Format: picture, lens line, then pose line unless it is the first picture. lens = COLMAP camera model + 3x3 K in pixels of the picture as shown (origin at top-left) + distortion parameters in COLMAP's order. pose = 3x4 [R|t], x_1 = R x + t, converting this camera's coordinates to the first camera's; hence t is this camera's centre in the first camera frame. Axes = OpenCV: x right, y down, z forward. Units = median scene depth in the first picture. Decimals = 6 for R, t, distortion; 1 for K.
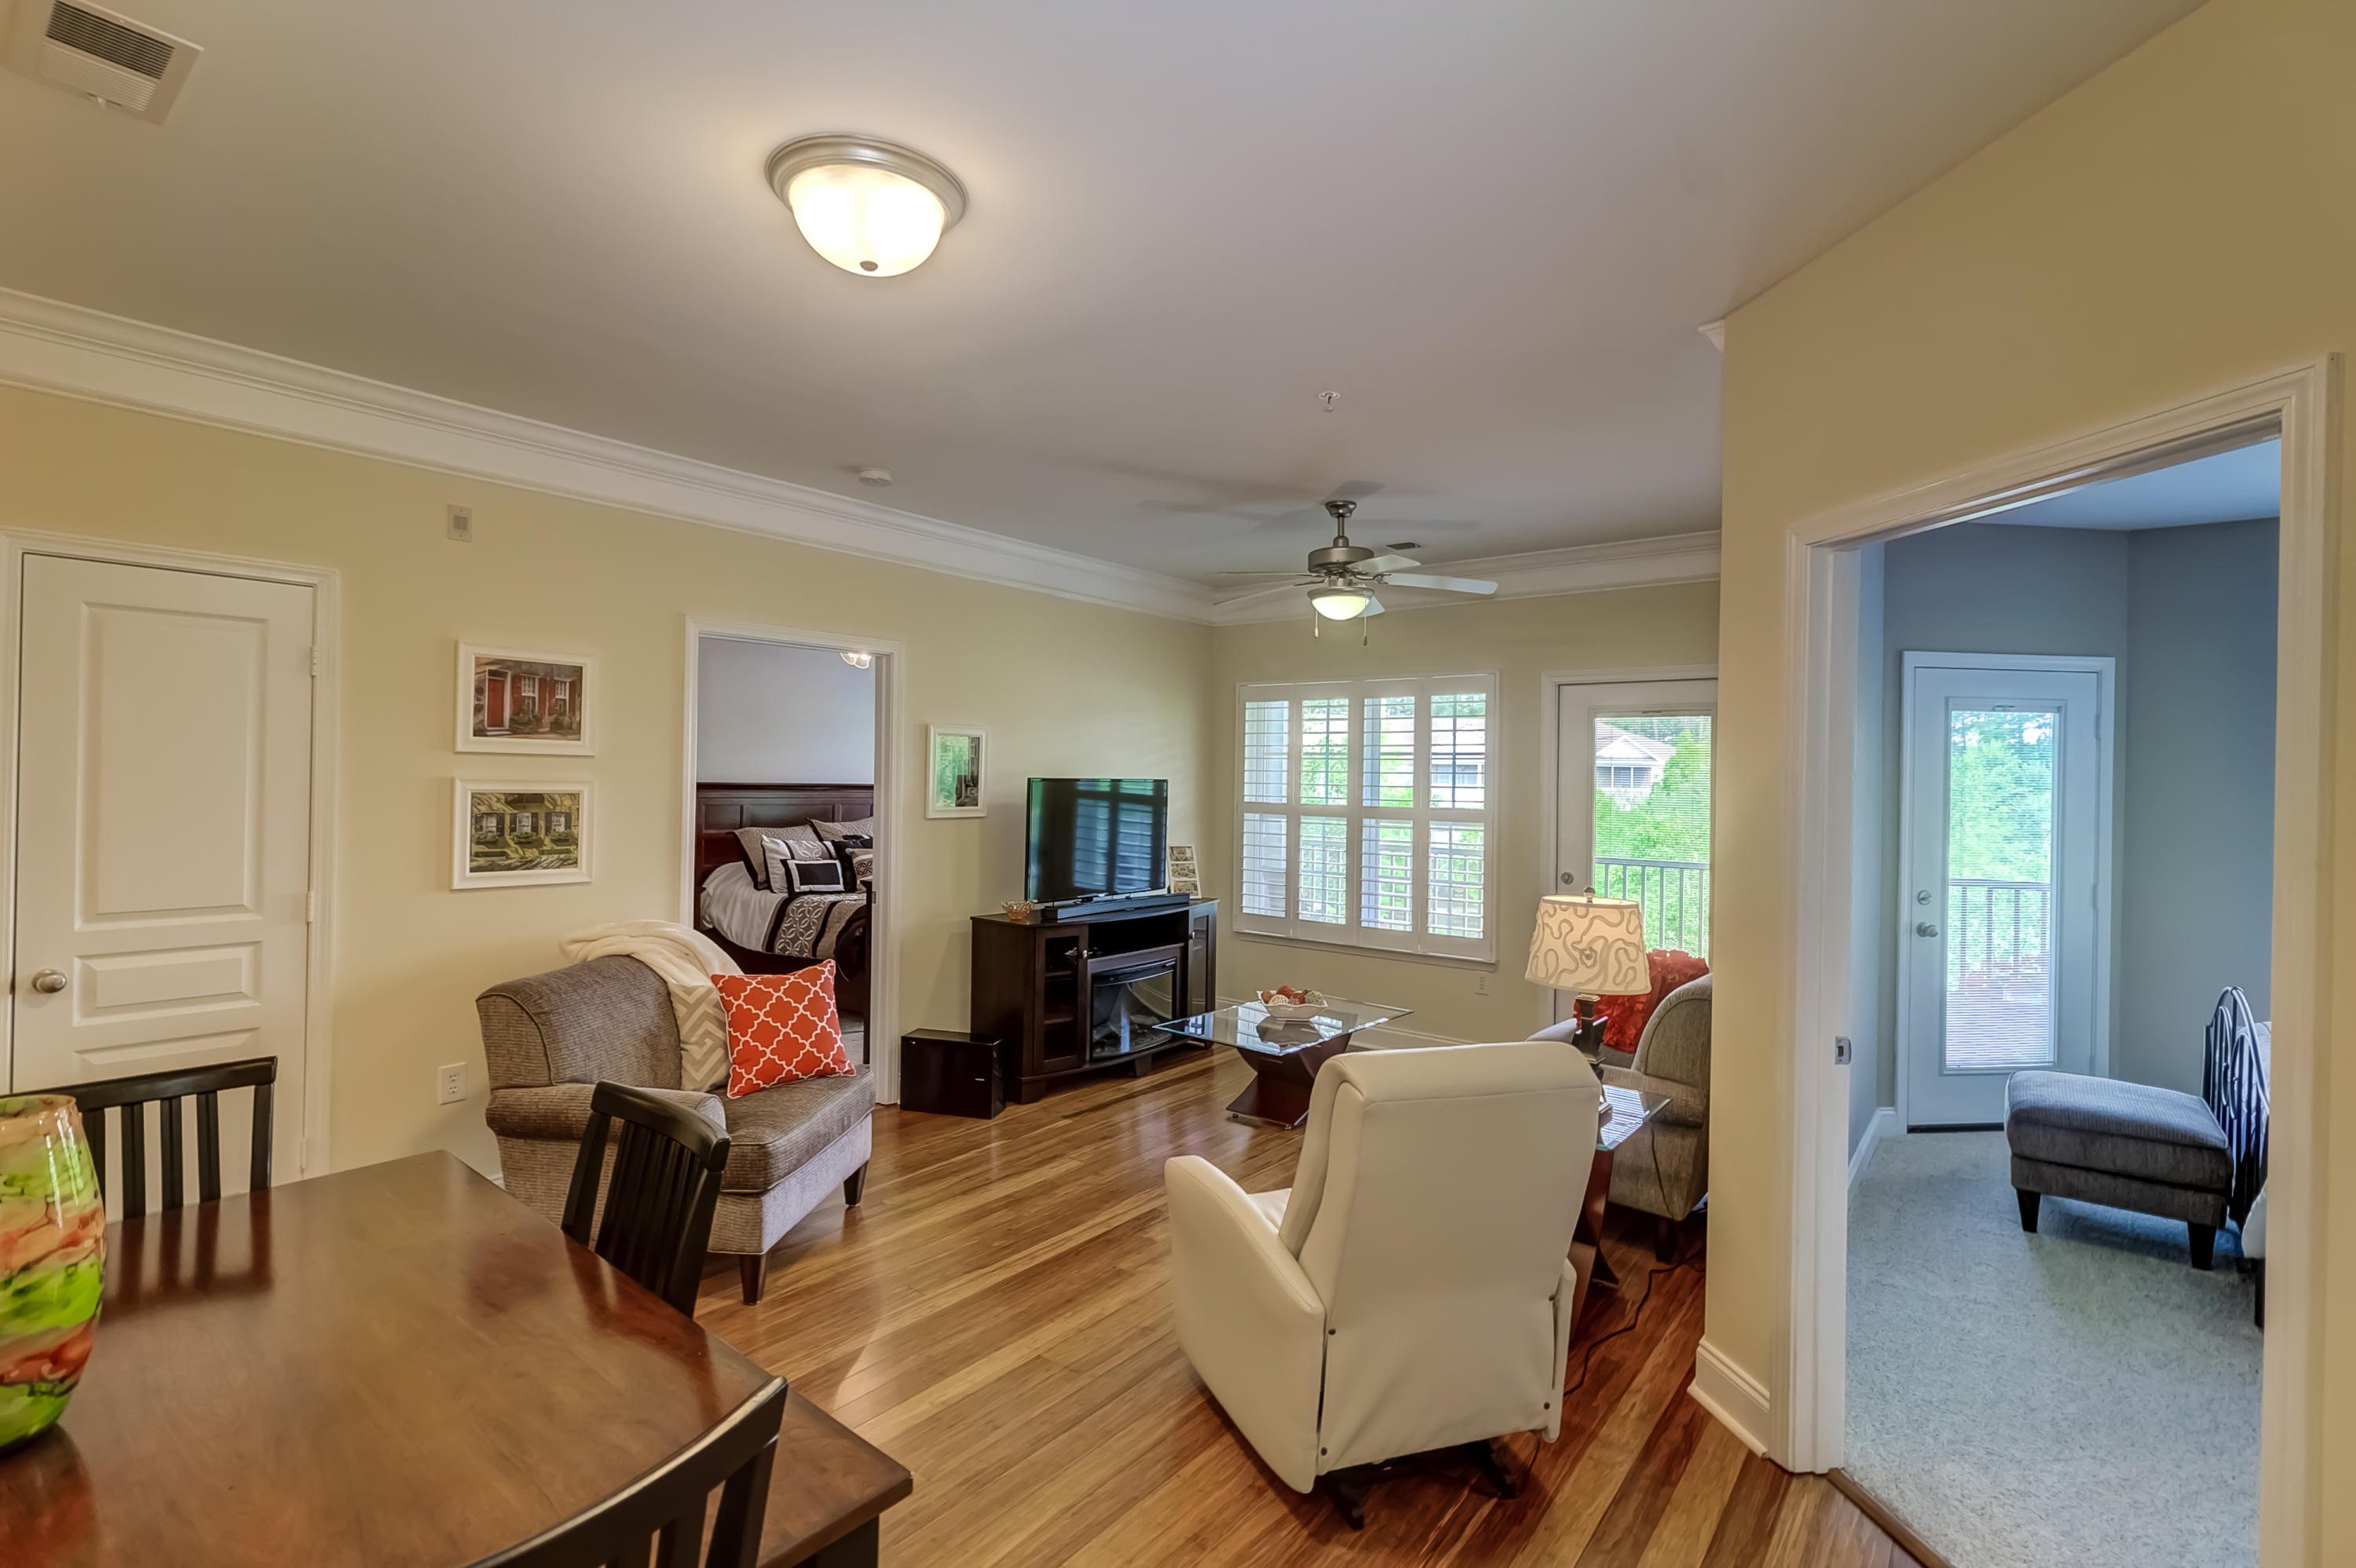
lens RADIAL K [[1082.7, 0, 1169.0], [0, 1082.7, 779.0], [0, 0, 1]] dist [0.004445, -0.000778]
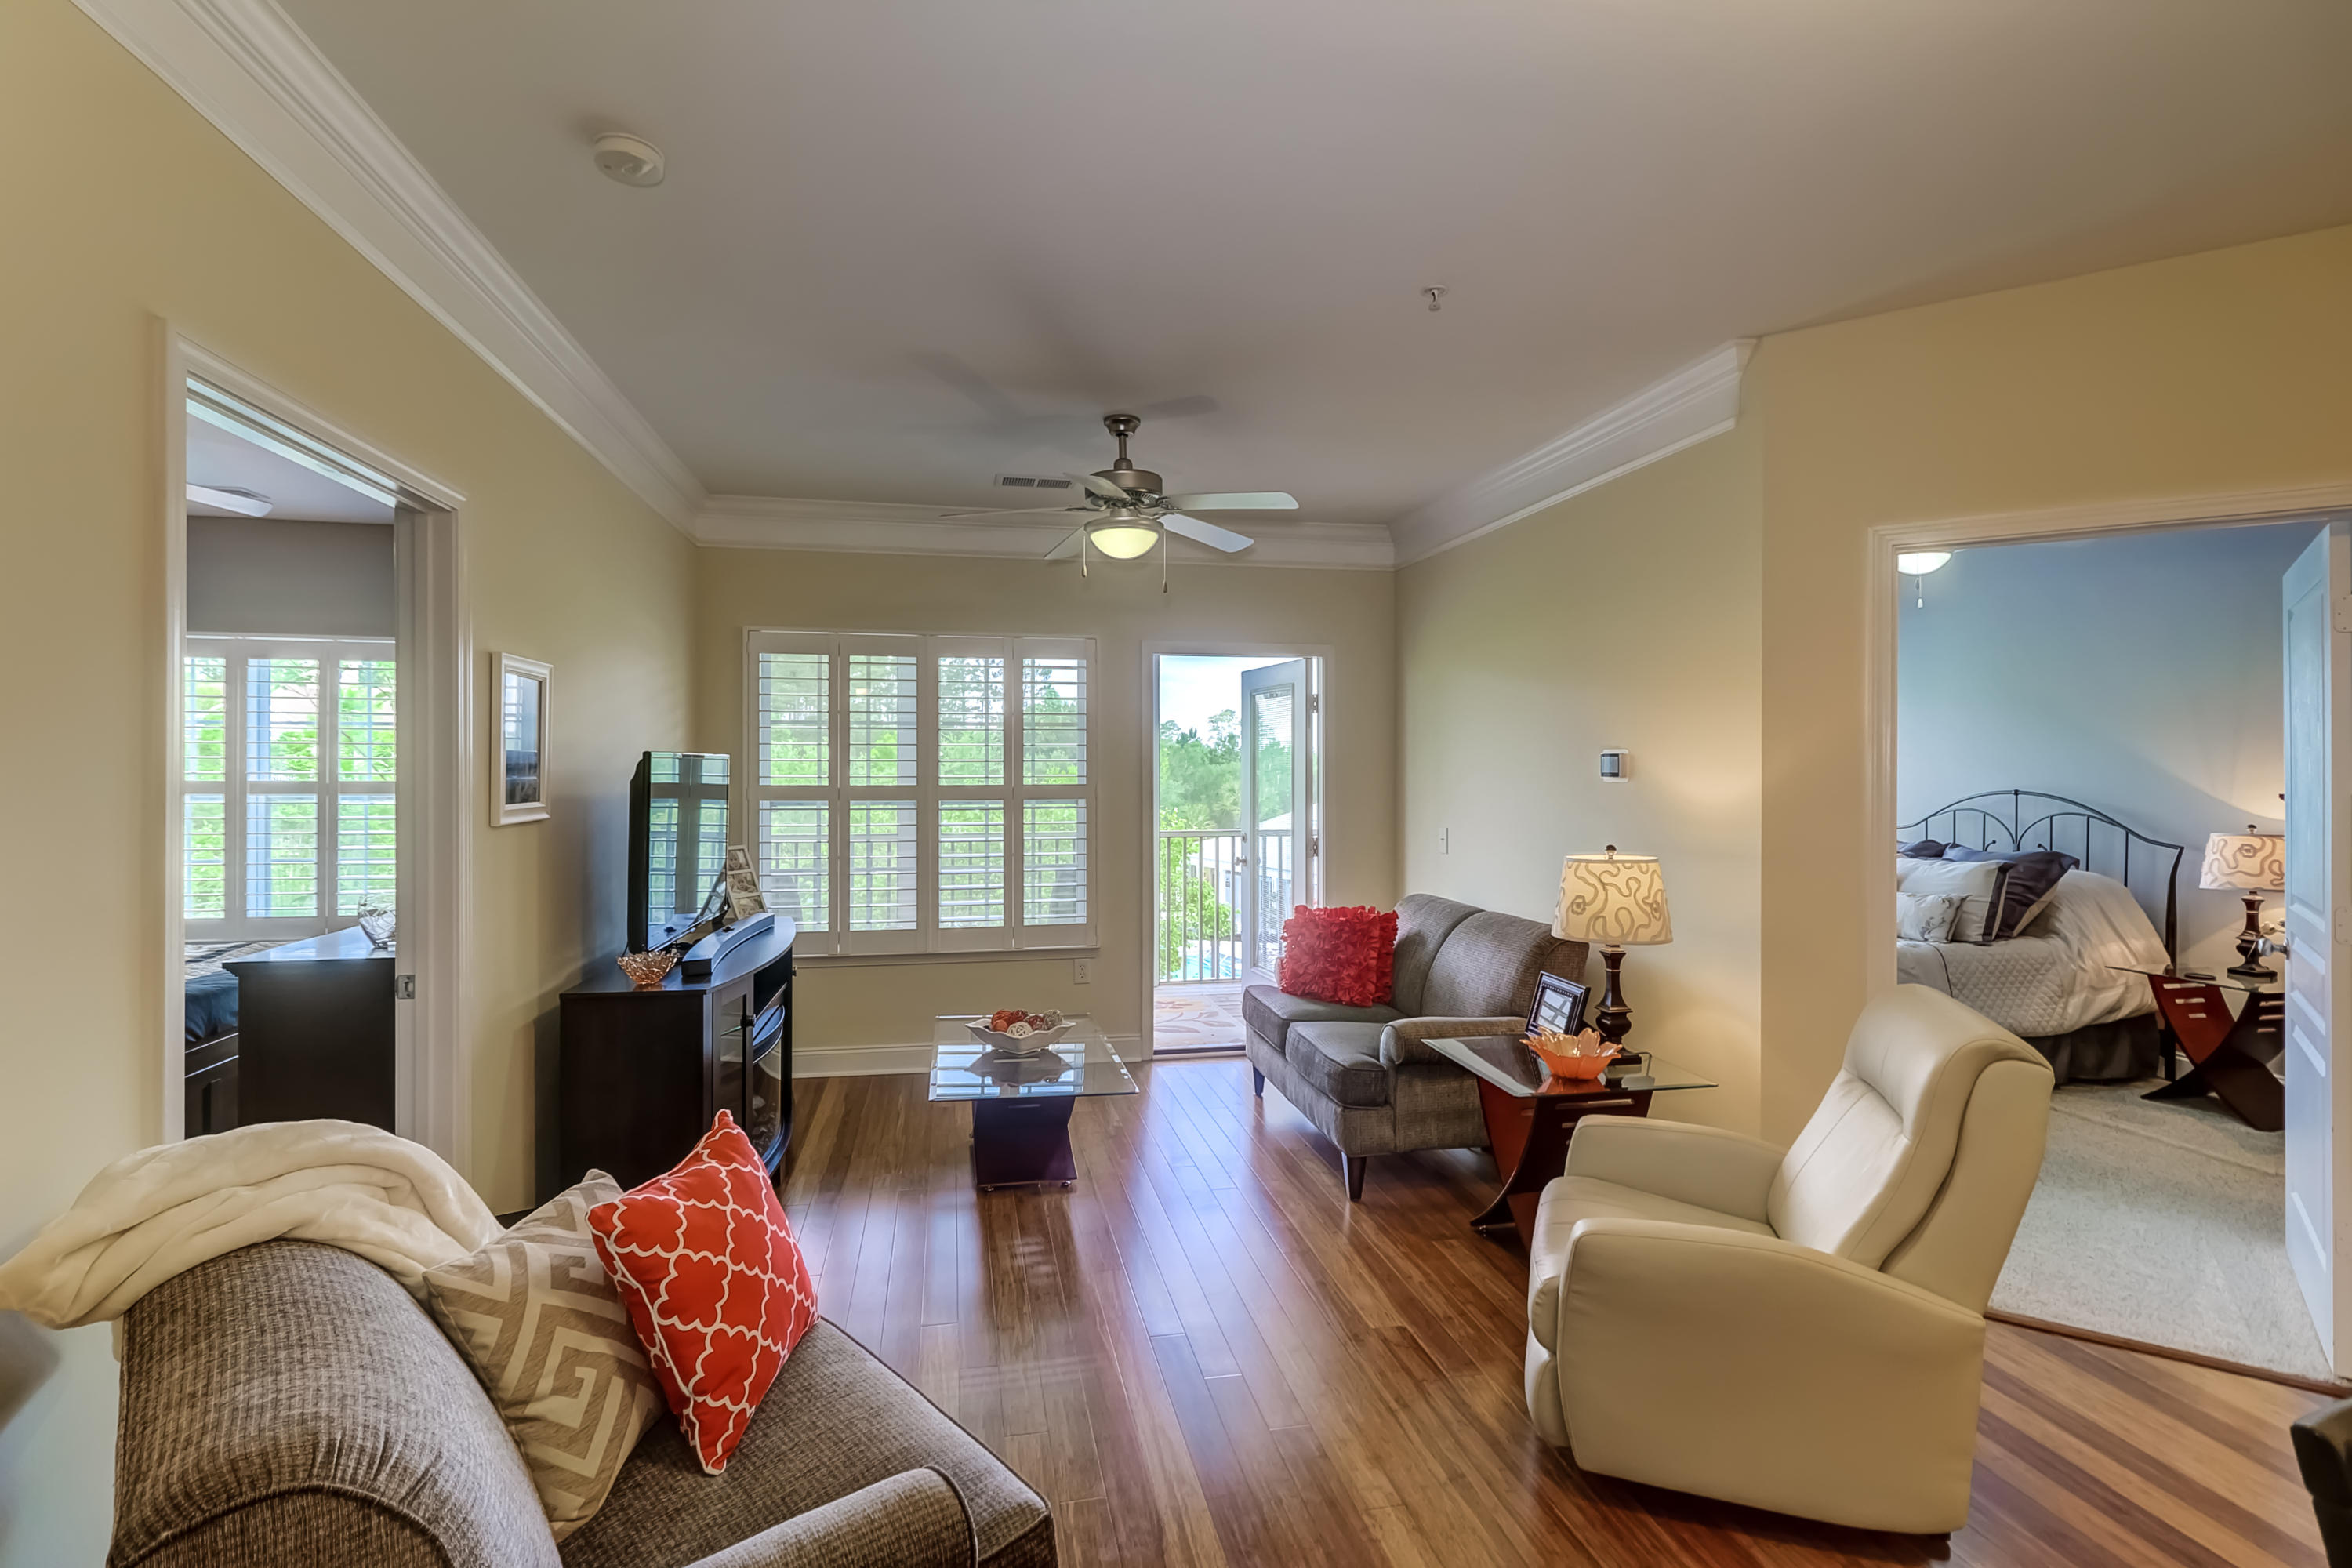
lens RADIAL K [[1081.0, 0, 1158.2], [0, 1081.0, 768.2], [0, 0, 1]] dist [0.004445, -0.000778]
pose [[0.651341, -0.016453, 0.758607, -0.393451], [0.011682, 0.999864, 0.011655, 0.004667], [-0.758695, 0.001271, 0.651445, 0.371476]]
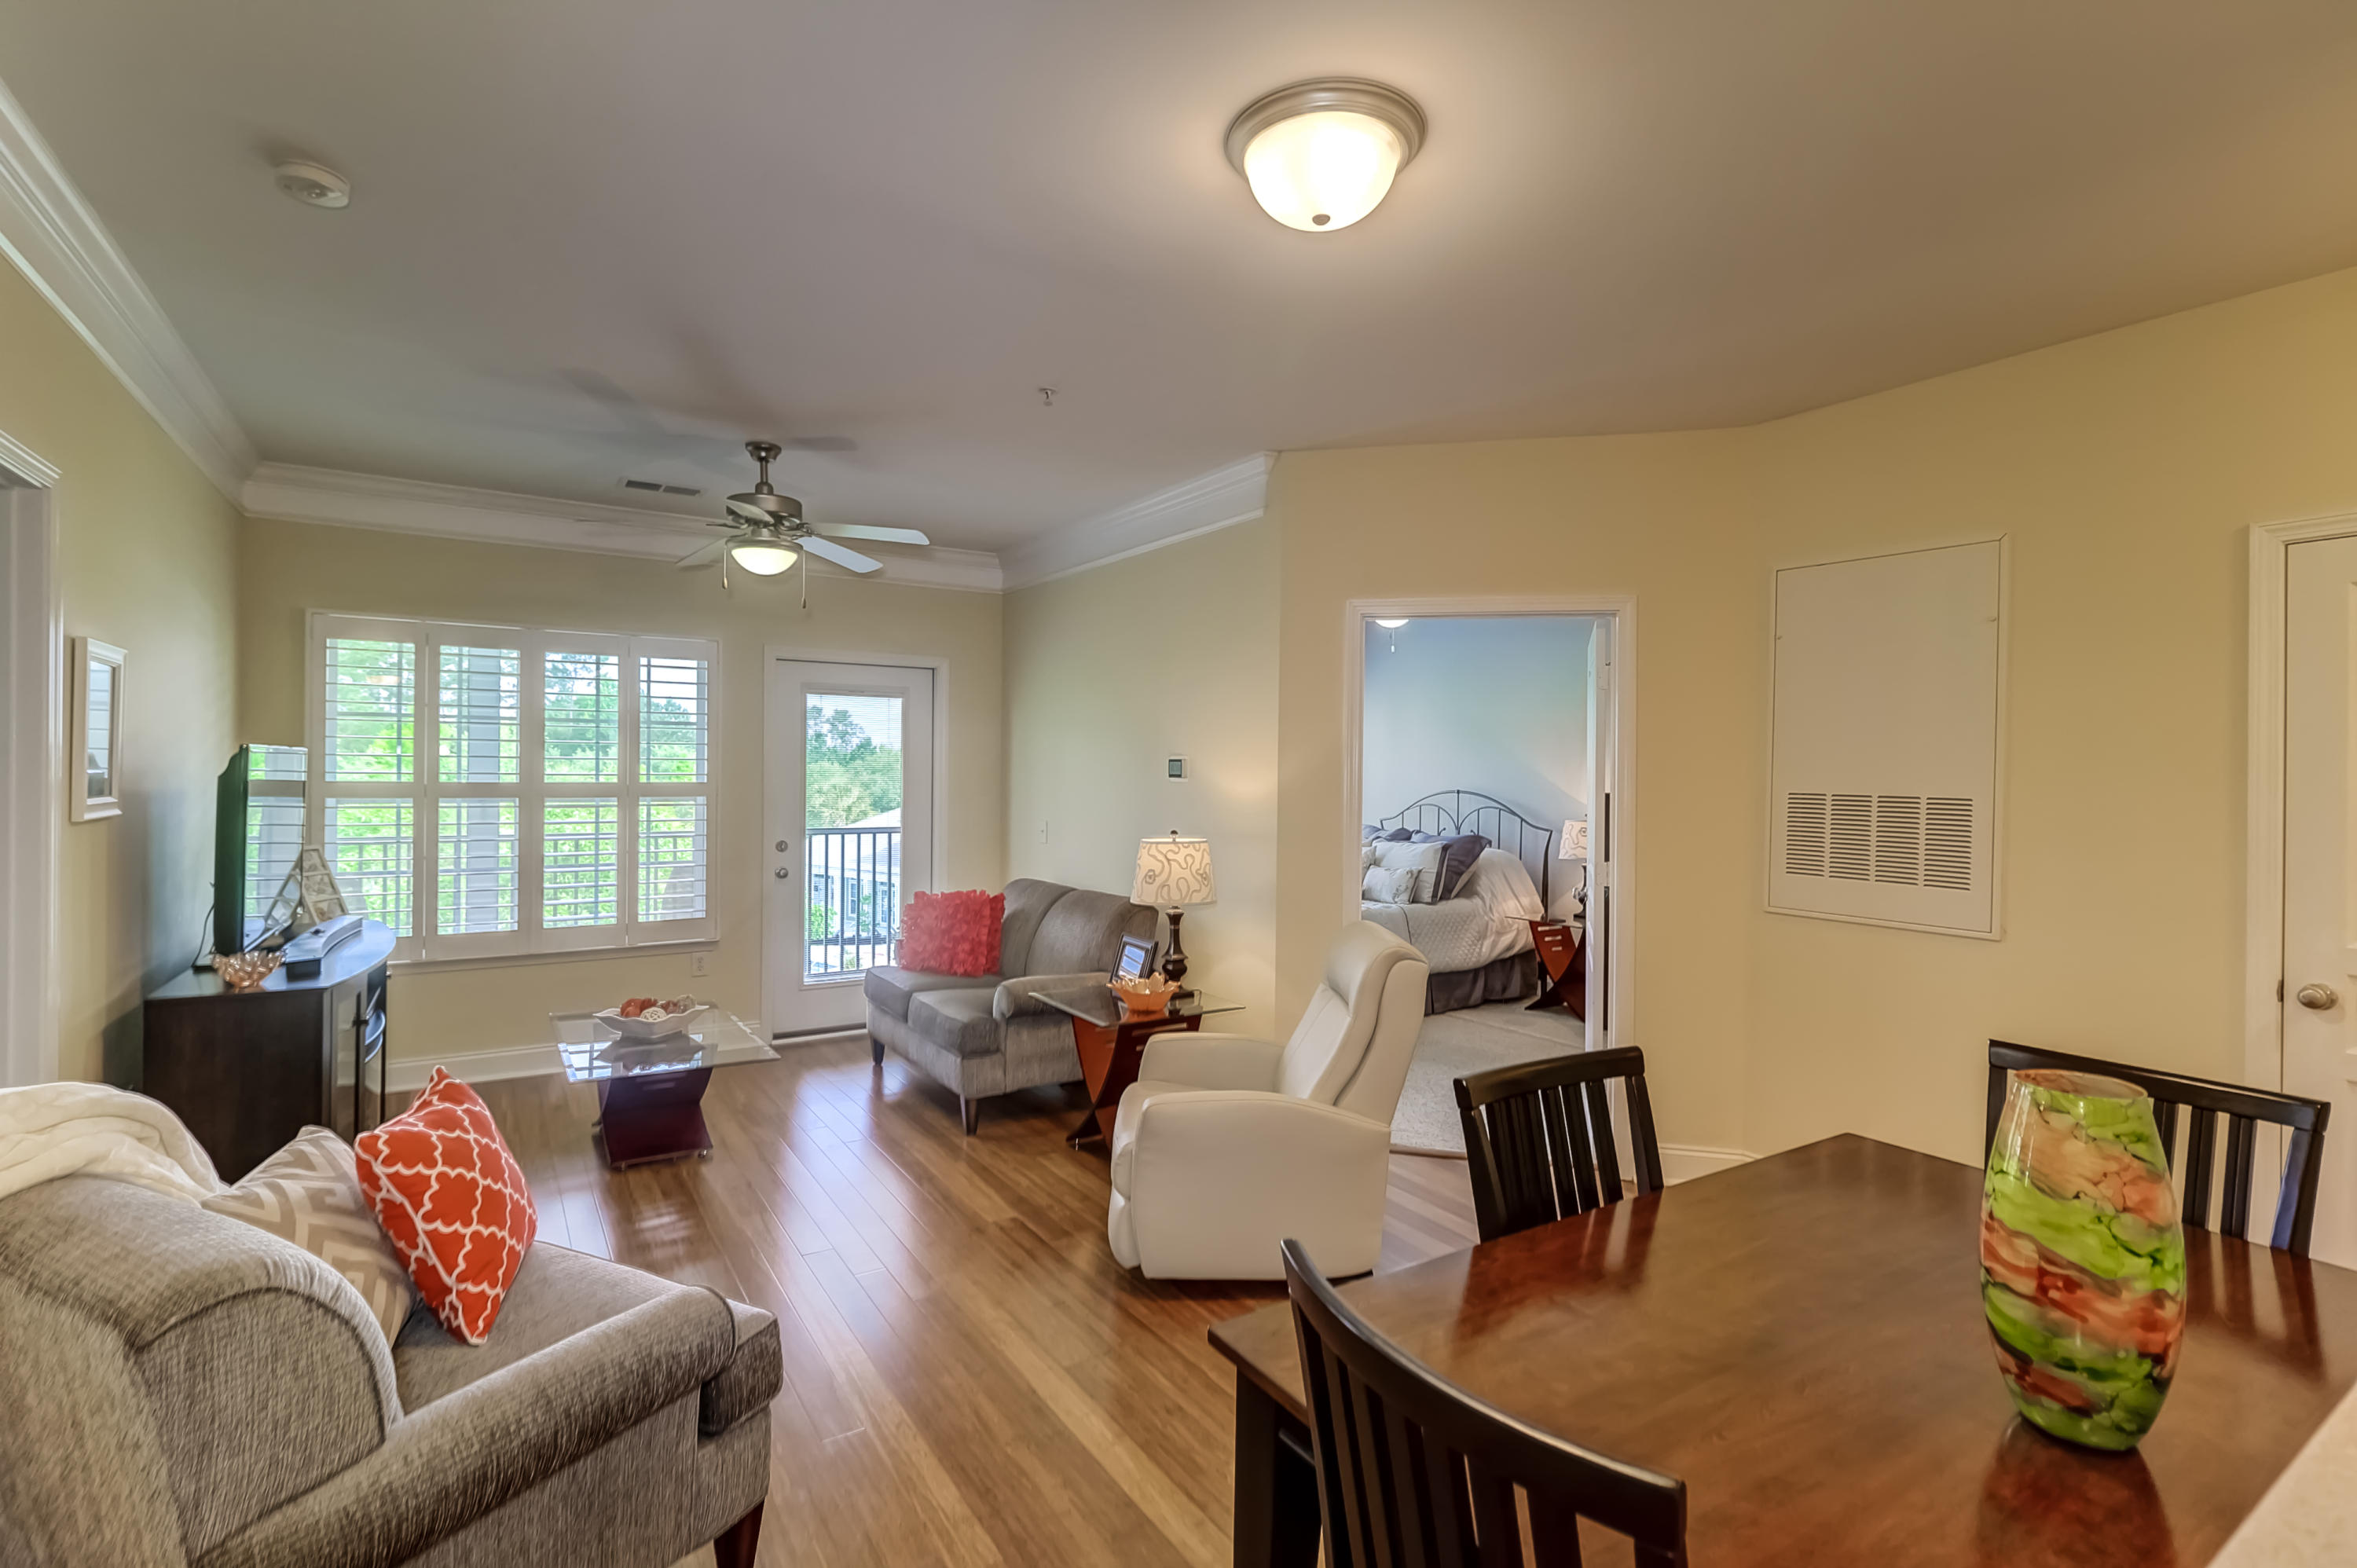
lens RADIAL K [[1083.2, 0, 1164.7], [0, 1083.2, 769.4], [0, 0, 1]] dist [0.004445, -0.000778]
pose [[0.324770, -0.012193, 0.945715, -0.509605], [-0.002529, 0.999902, 0.013760, 0.003061], [-0.945790, -0.006861, 0.324707, 0.327346]]
